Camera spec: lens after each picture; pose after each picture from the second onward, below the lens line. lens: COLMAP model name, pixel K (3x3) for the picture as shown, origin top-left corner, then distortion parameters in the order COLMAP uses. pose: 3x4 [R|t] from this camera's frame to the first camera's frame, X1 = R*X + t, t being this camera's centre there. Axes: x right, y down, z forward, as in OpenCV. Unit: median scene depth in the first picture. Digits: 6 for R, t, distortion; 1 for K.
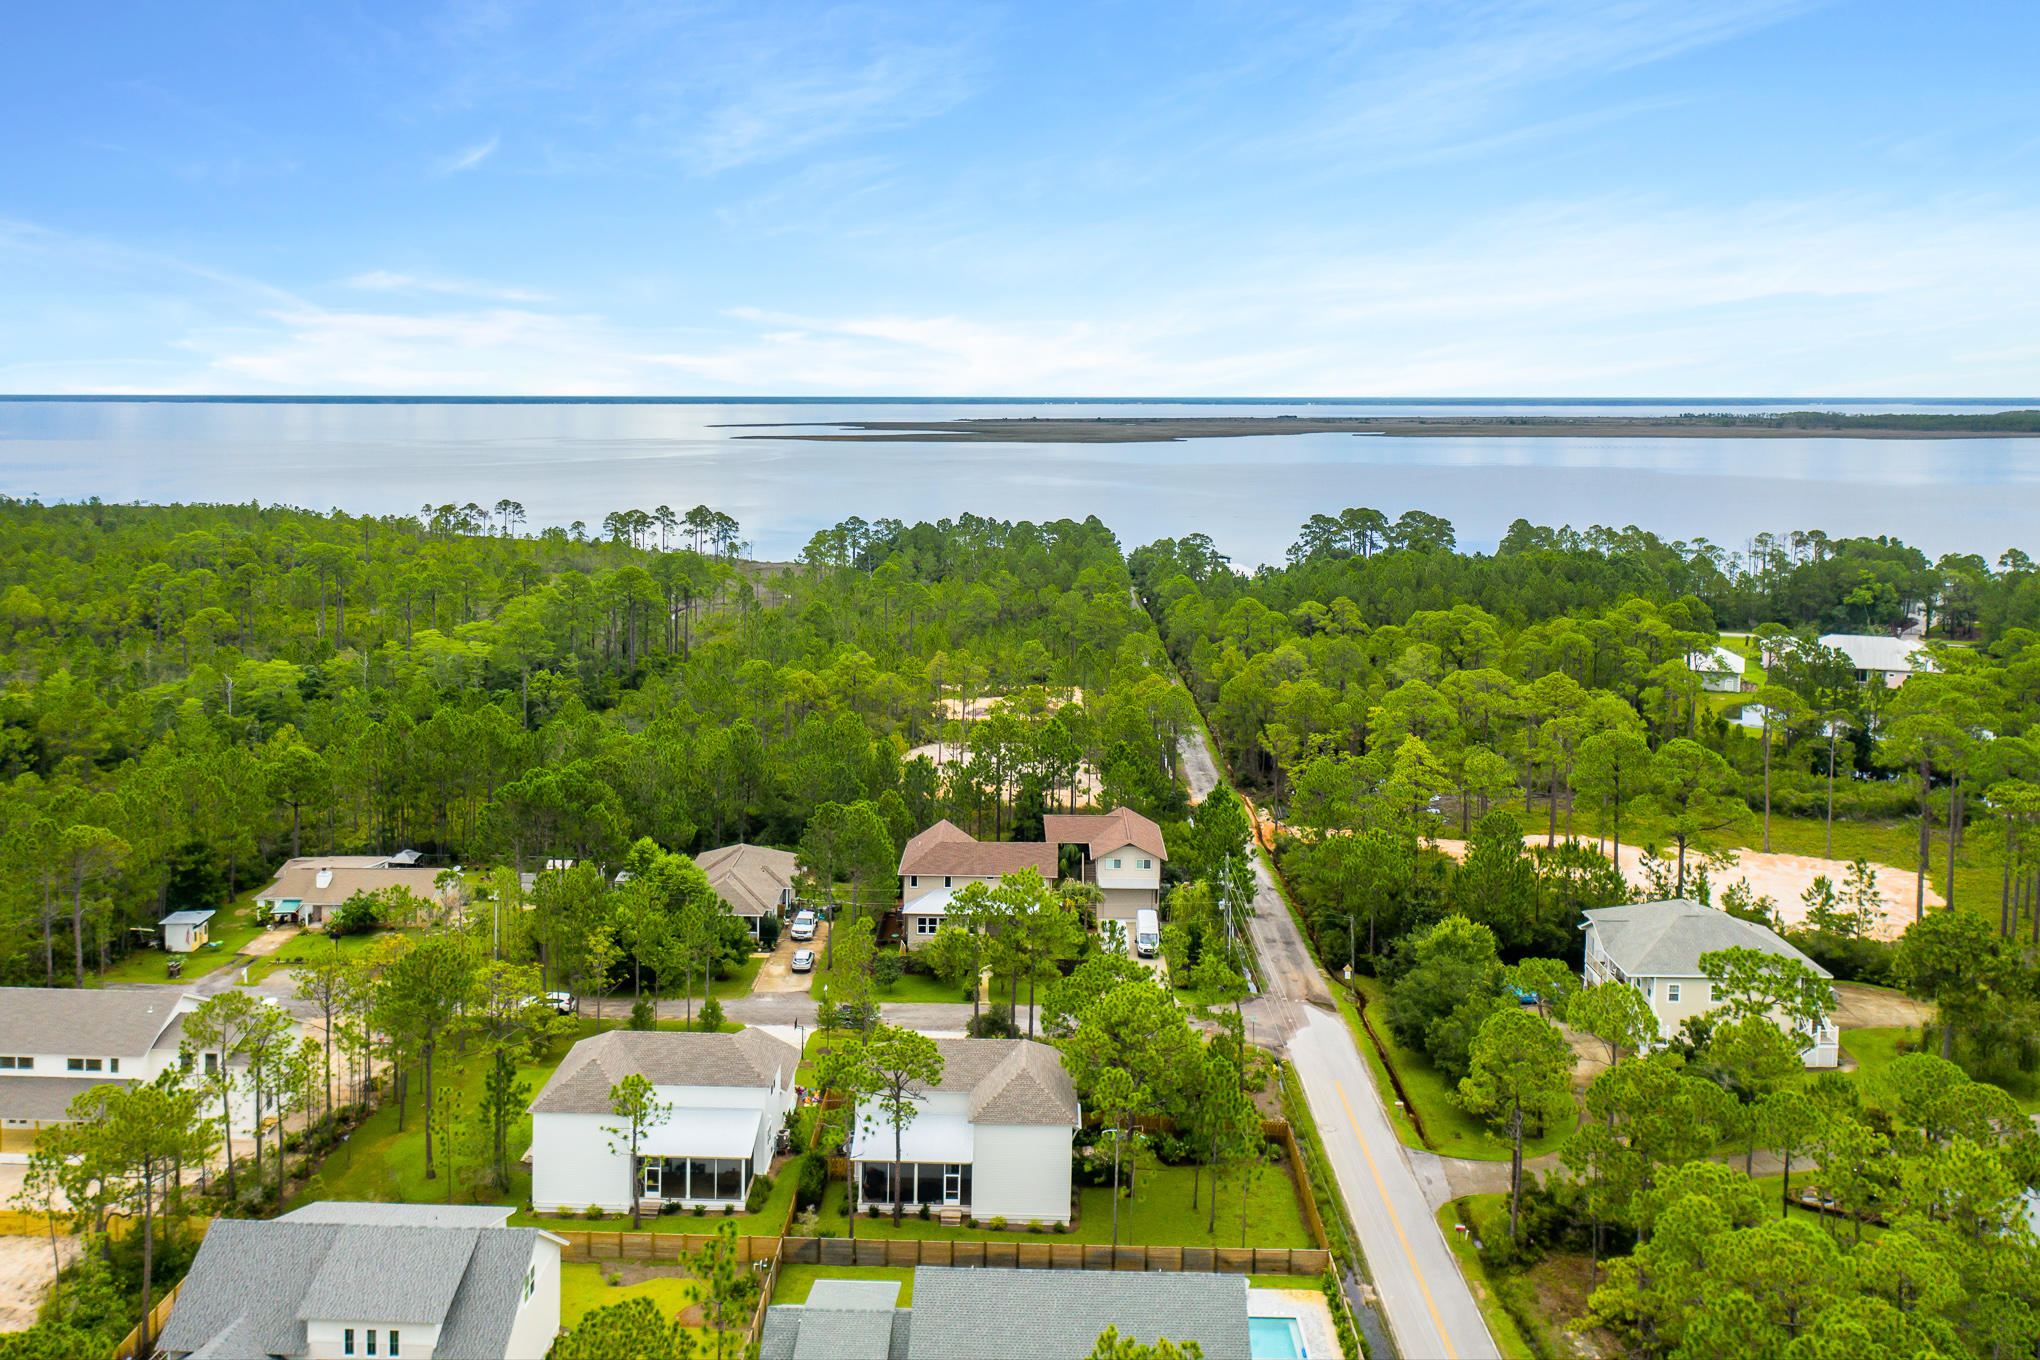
lens RADIAL K [[1631.5, 0, 1021.1], [0, 1631.5, 639.5], [0, 0, 1]] dist [-0.010715, -0.001360]
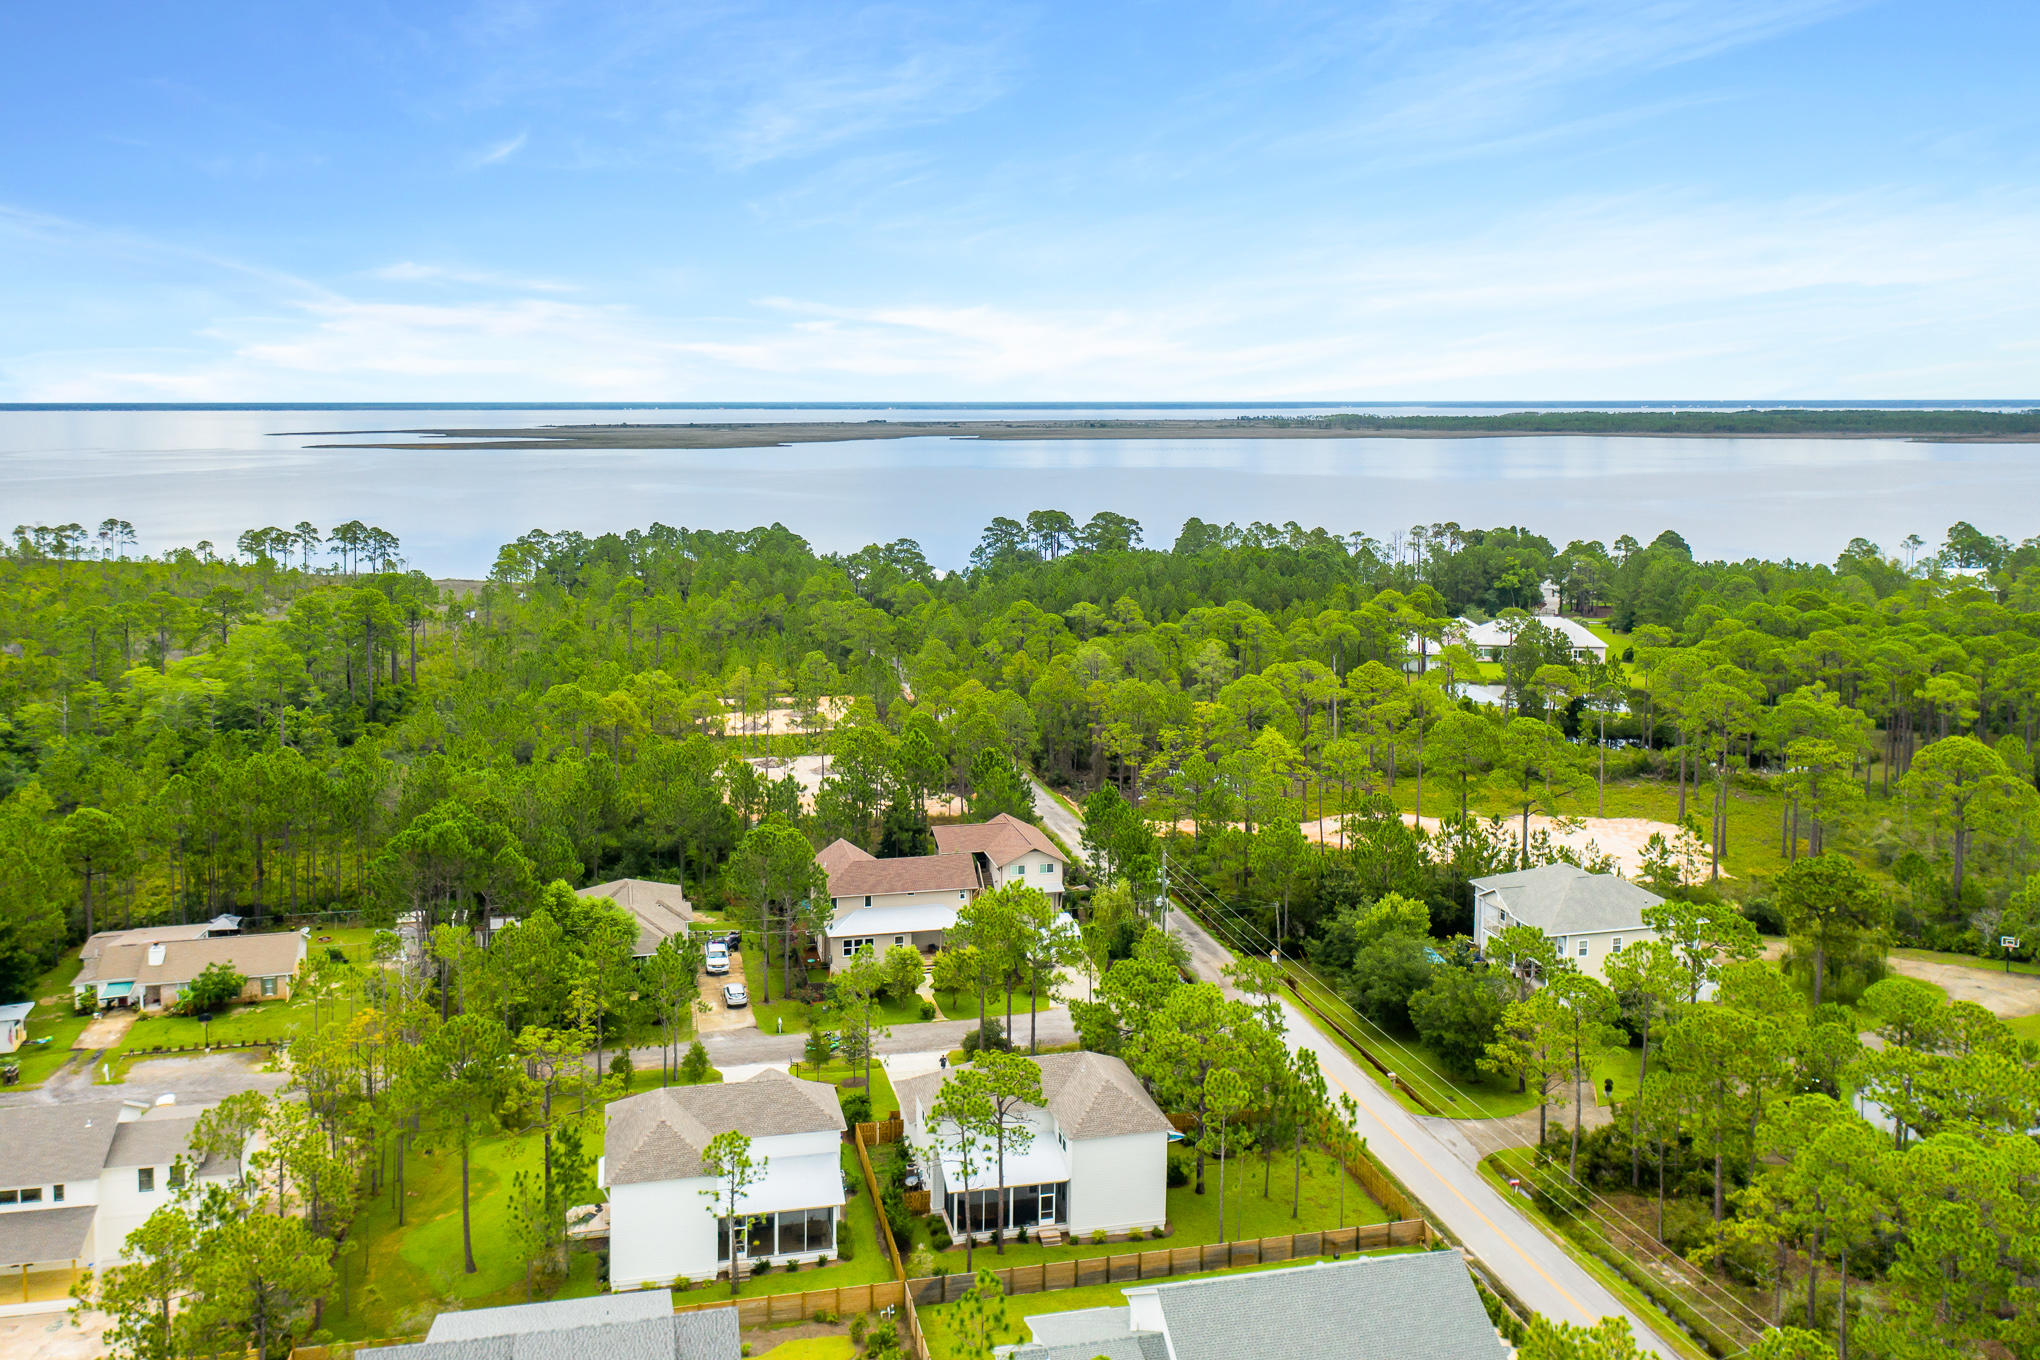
lens RADIAL K [[1613.7, 0, 1013.5], [0, 1613.7, 669.3], [0, 0, 1]] dist [-0.010393, -0.003469]
pose [[0.965537, -0.044076, 0.256506, -0.212835], [0.039725, 0.998966, 0.022124, -0.008992], [-0.257216, -0.011172, 0.966289, 0.044414]]
